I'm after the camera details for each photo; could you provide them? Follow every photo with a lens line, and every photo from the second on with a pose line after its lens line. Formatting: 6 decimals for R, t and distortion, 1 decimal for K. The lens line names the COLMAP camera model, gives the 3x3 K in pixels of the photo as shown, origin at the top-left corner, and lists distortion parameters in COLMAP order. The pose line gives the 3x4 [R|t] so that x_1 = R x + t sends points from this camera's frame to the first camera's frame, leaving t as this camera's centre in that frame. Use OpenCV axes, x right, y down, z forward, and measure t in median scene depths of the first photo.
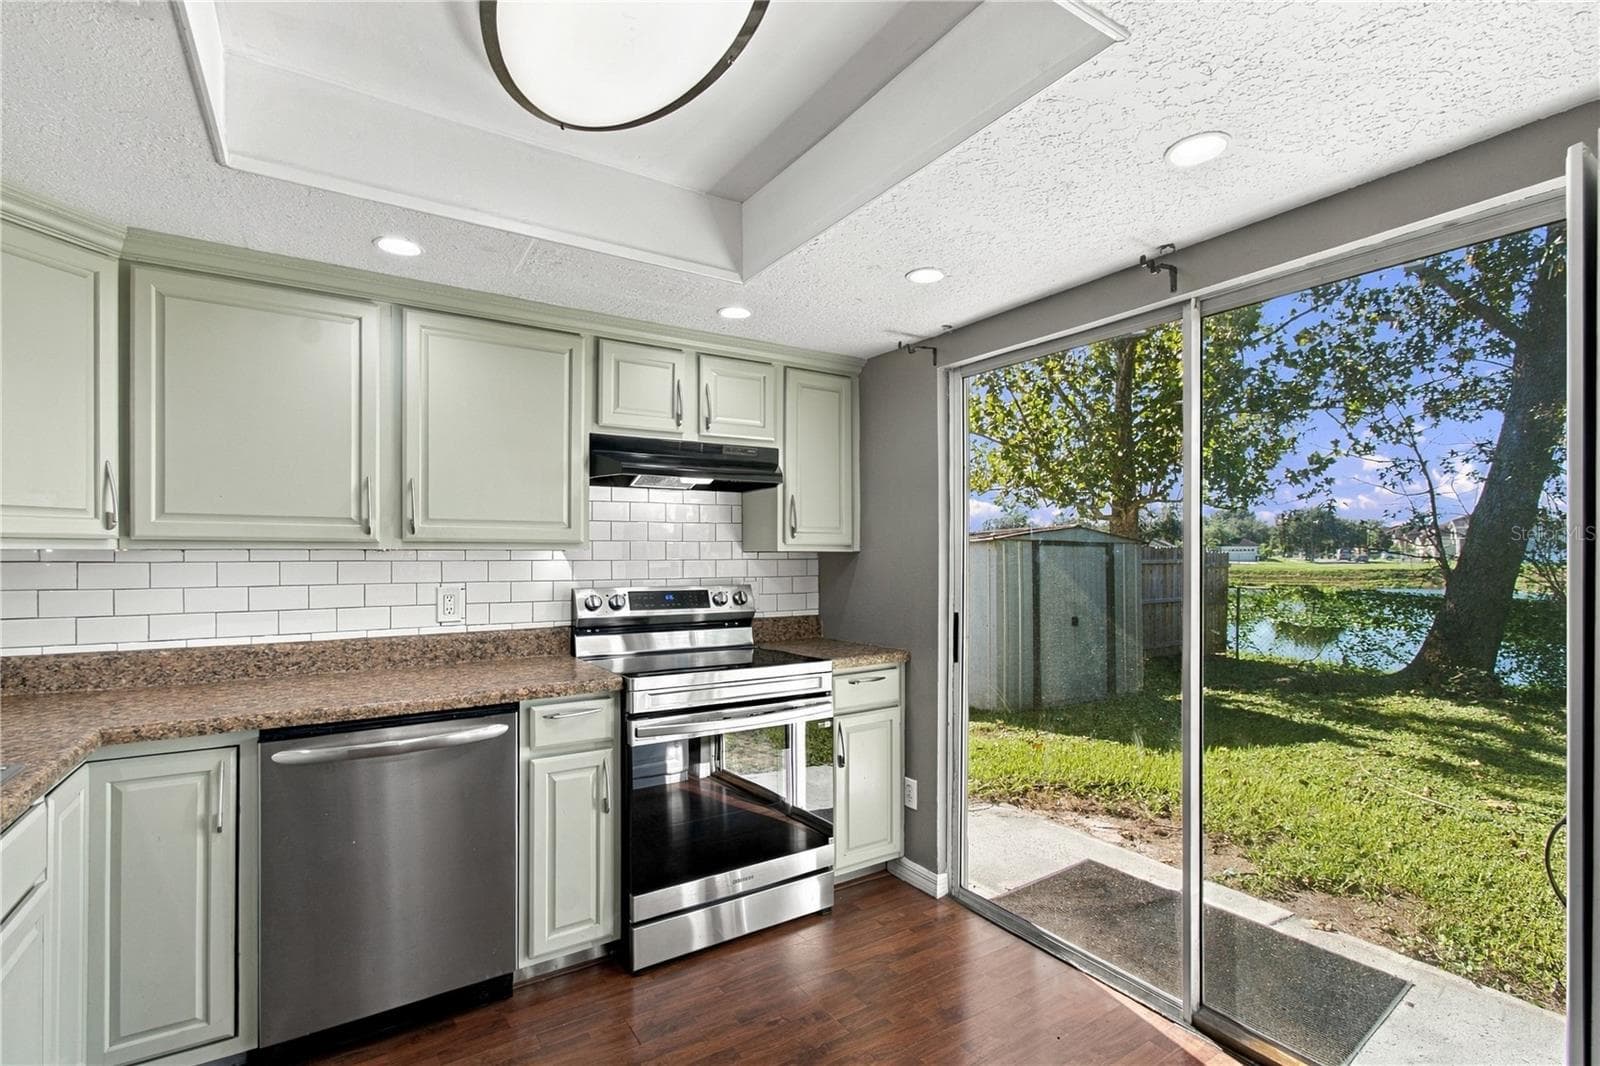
lens RADIAL K [[733.6, 0, 800.8], [0, 733.6, 548.2], [0, 0, 1]] dist [0.000937, -0.000050]
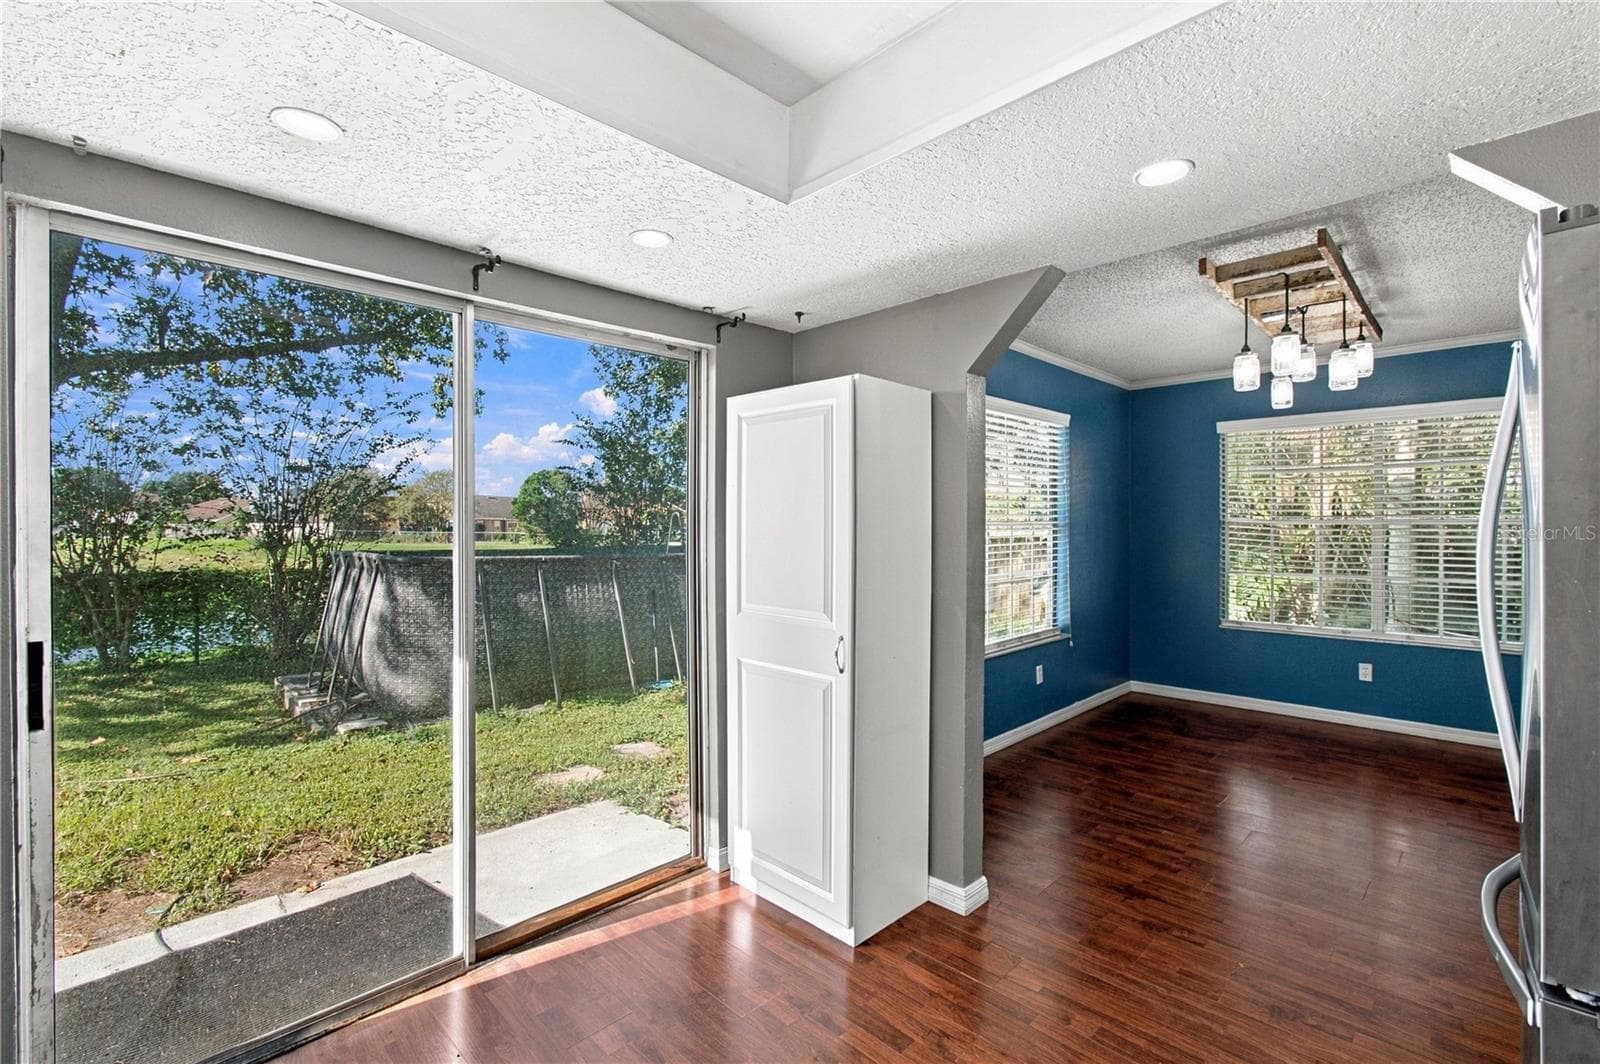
lens RADIAL K [[708.4, 0, 793.5], [0, 708.4, 533.5], [0, 0, 1]] dist [0.004468, 0.000061]
pose [[-0.201362, -0.011337, 0.979451, -0.427133], [-0.004085, 0.999934, 0.010734, -0.006306], [-0.979508, -0.001839, -0.201395, 0.534673]]
